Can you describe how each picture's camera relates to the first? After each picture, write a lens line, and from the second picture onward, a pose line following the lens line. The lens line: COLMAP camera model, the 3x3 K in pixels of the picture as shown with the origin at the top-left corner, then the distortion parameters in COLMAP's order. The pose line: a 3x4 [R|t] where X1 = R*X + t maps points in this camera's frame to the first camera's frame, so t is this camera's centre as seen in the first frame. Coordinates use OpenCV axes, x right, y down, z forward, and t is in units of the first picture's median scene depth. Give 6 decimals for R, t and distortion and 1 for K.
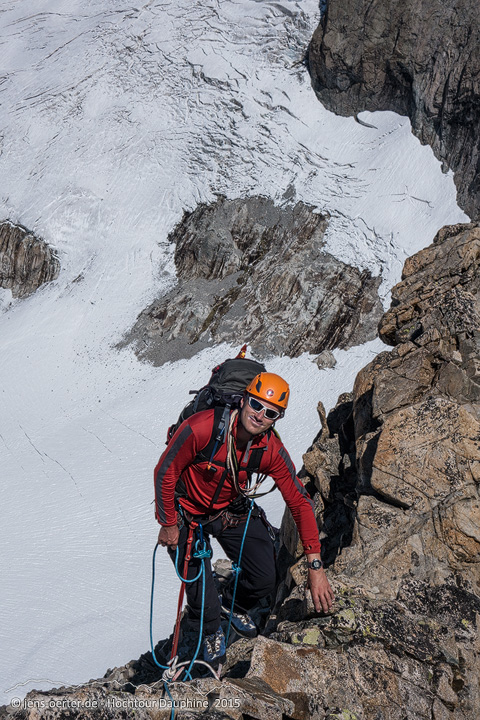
lens RADIAL K [[1017.6, 0, 237.9], [0, 1017.6, 360.2], [0, 0, 1]] dist [0.006063, 0.000000]
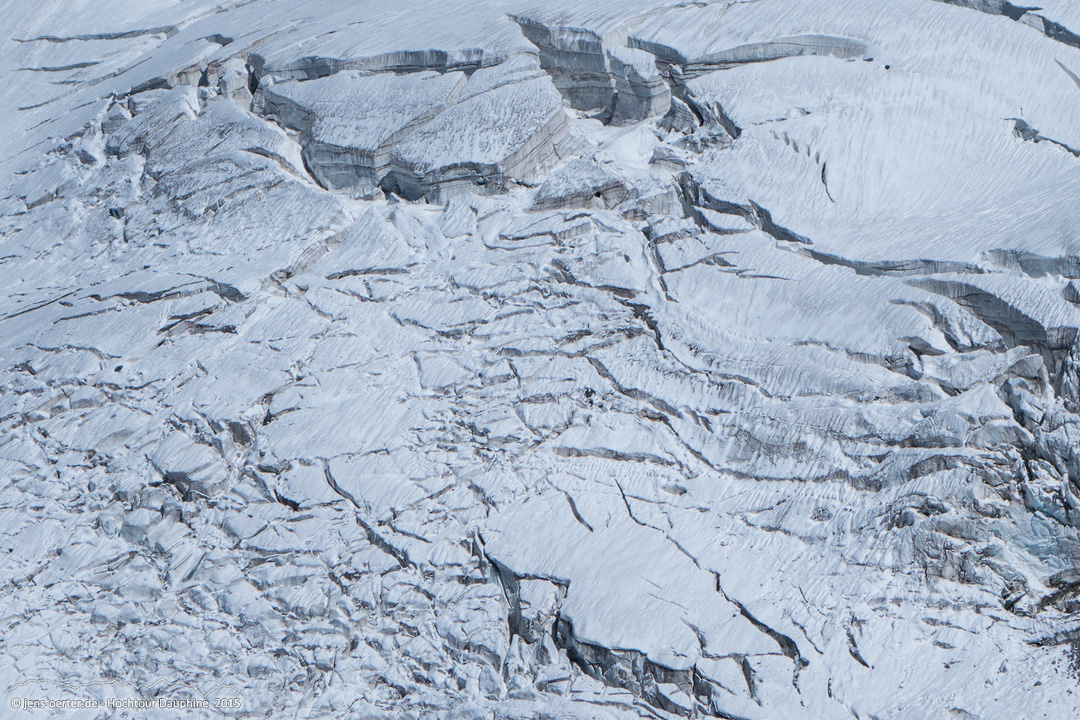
lens RADIAL K [[3106.3, 0, 539.8], [0, 3106.3, 359.8], [0, 0, 1]] dist [0.036161, 0.000000]
pose [[0.996296, 0.030755, -0.080300, 0.005305], [-0.055195, 0.944804, -0.322953, -0.142889], [0.065936, 0.326189, 0.943002, 0.446268]]
